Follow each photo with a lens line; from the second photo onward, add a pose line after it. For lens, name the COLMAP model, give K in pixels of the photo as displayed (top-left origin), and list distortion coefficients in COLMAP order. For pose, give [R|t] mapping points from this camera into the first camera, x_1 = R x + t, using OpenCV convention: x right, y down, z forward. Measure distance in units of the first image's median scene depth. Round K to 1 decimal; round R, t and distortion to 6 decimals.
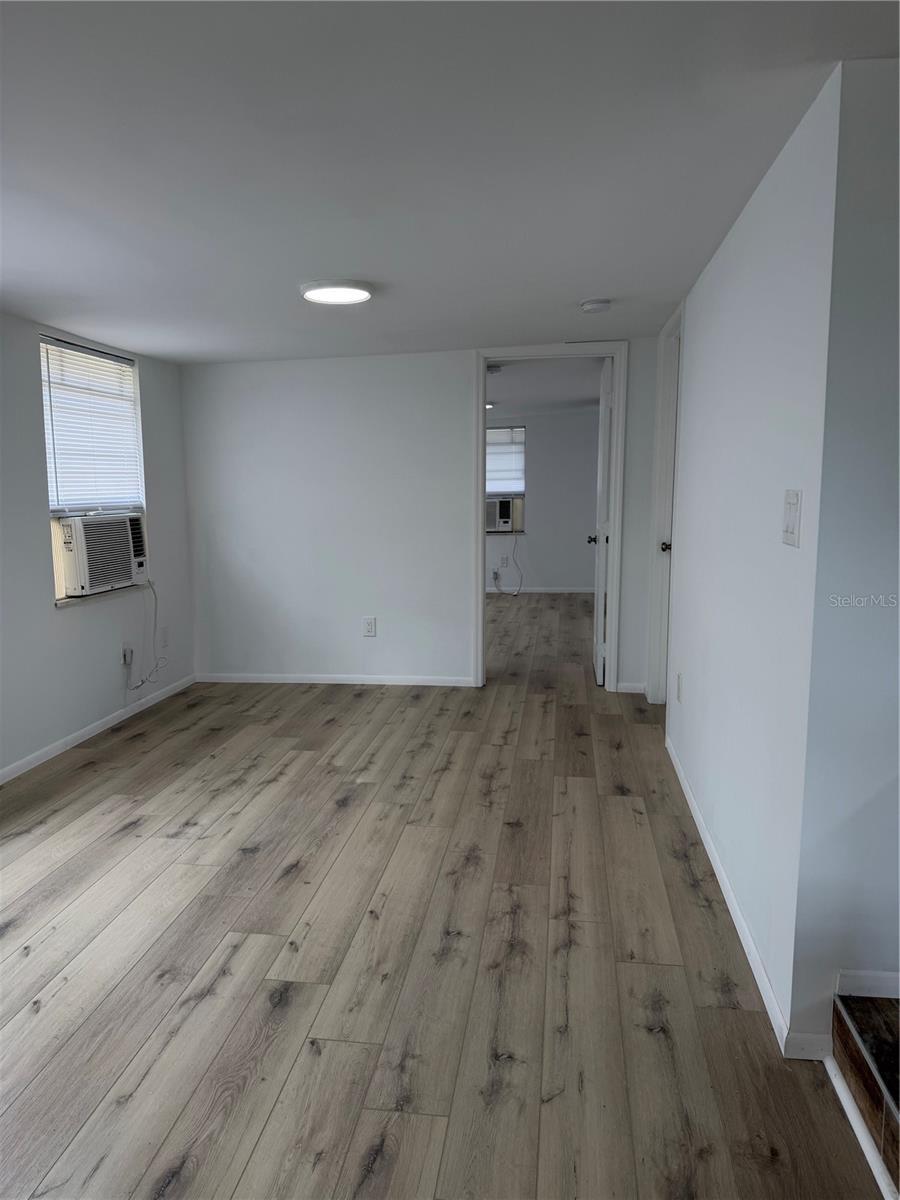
lens RADIAL K [[833.6, 0, 450.0], [0, 833.6, 600.0], [0, 0, 1]] dist [0.152531, -0.275873]
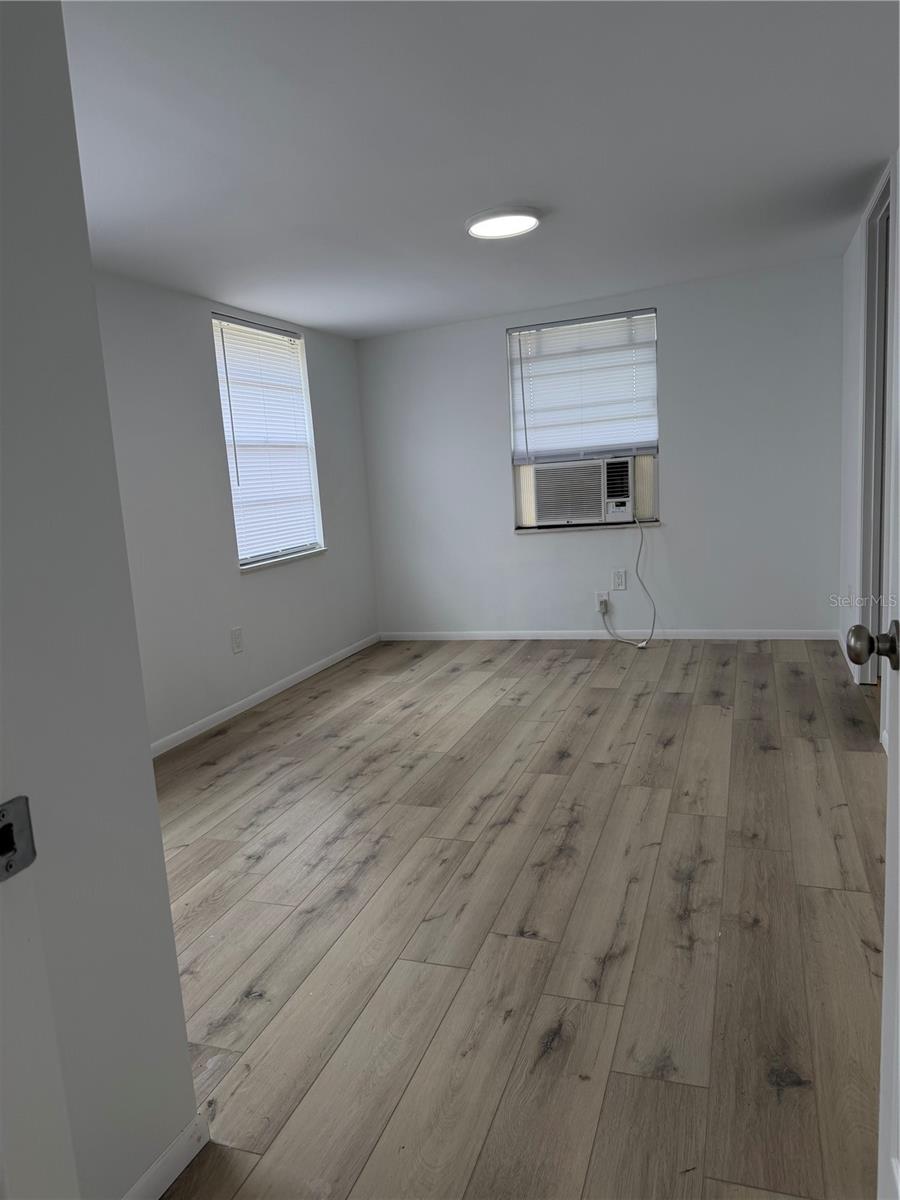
lens RADIAL K [[833.6, 0, 450.0], [0, 833.6, 600.0], [0, 0, 1]] dist [0.152531, -0.275873]
pose [[0.981166, -0.026712, -0.191309, 0.060687], [0.037789, 0.997799, 0.054489, -0.066292], [0.189432, -0.060692, 0.980016, 0.471409]]
